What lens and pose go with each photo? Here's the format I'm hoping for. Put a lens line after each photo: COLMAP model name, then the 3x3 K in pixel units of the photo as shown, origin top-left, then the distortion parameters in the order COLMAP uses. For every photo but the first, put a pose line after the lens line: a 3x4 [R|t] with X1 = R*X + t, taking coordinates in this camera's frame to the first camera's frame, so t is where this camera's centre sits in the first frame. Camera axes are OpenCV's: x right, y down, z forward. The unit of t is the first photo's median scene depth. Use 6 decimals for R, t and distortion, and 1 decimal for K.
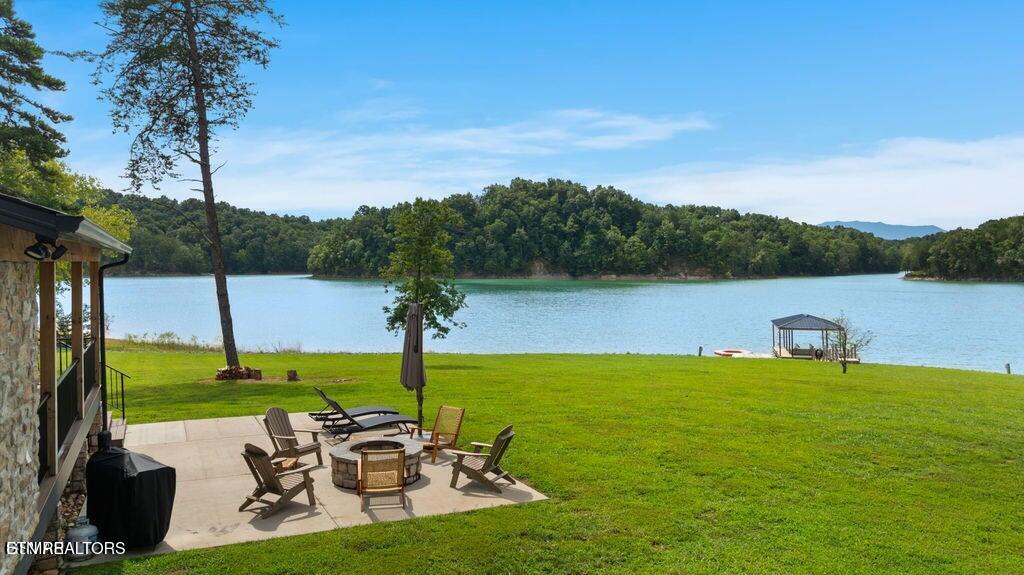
lens RADIAL K [[760.6, 0, 507.6], [0, 760.6, 282.0], [0, 0, 1]] dist [-0.033254, 0.045498]
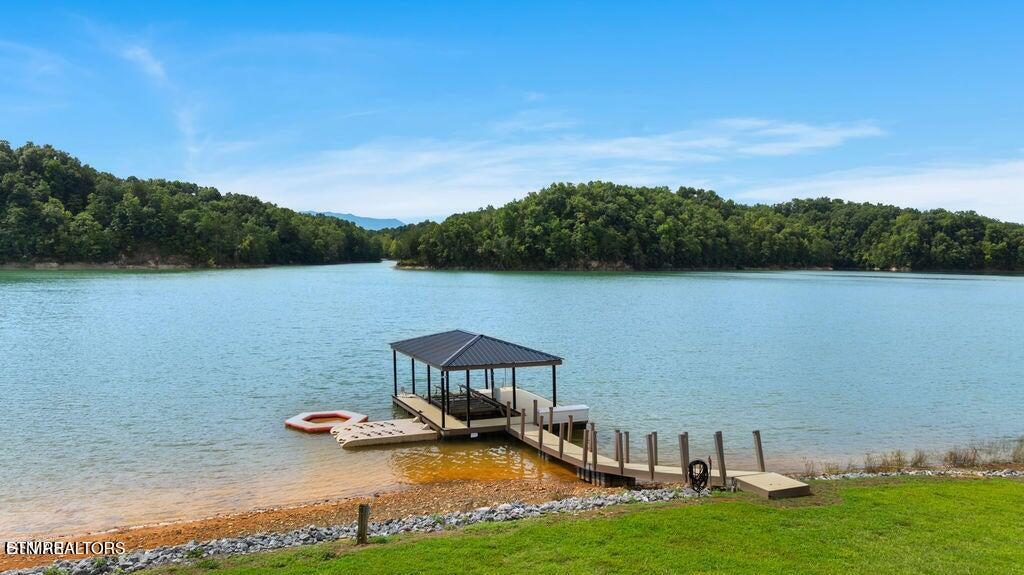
lens RADIAL K [[760.6, 0, 503.3], [0, 760.6, 290.4], [0, 0, 1]] dist [-0.033254, 0.045498]
pose [[0.784552, -0.017867, 0.619806, 0.023566], [0.003185, 0.999688, 0.024786, 0.001061], [-0.620055, -0.017472, 0.784364, 0.134459]]
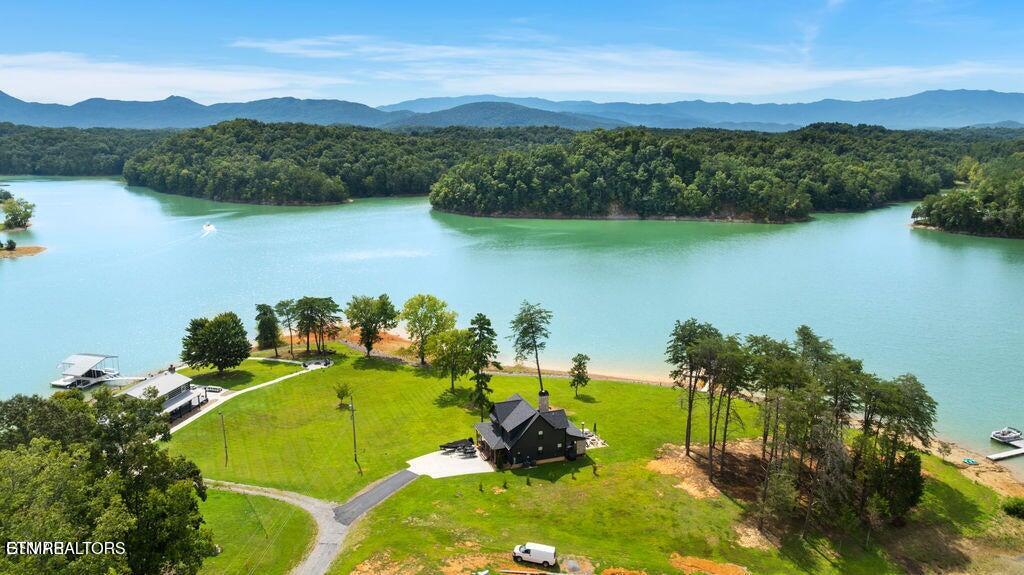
lens RADIAL K [[760.6, 0, 509.4], [0, 760.6, 288.2], [0, 0, 1]] dist [-0.033254, 0.045498]
pose [[0.995469, 0.023113, -0.092233, -0.012509], [-0.006428, 0.984146, 0.177242, -0.109508], [0.094868, -0.175846, 0.979836, -0.266744]]
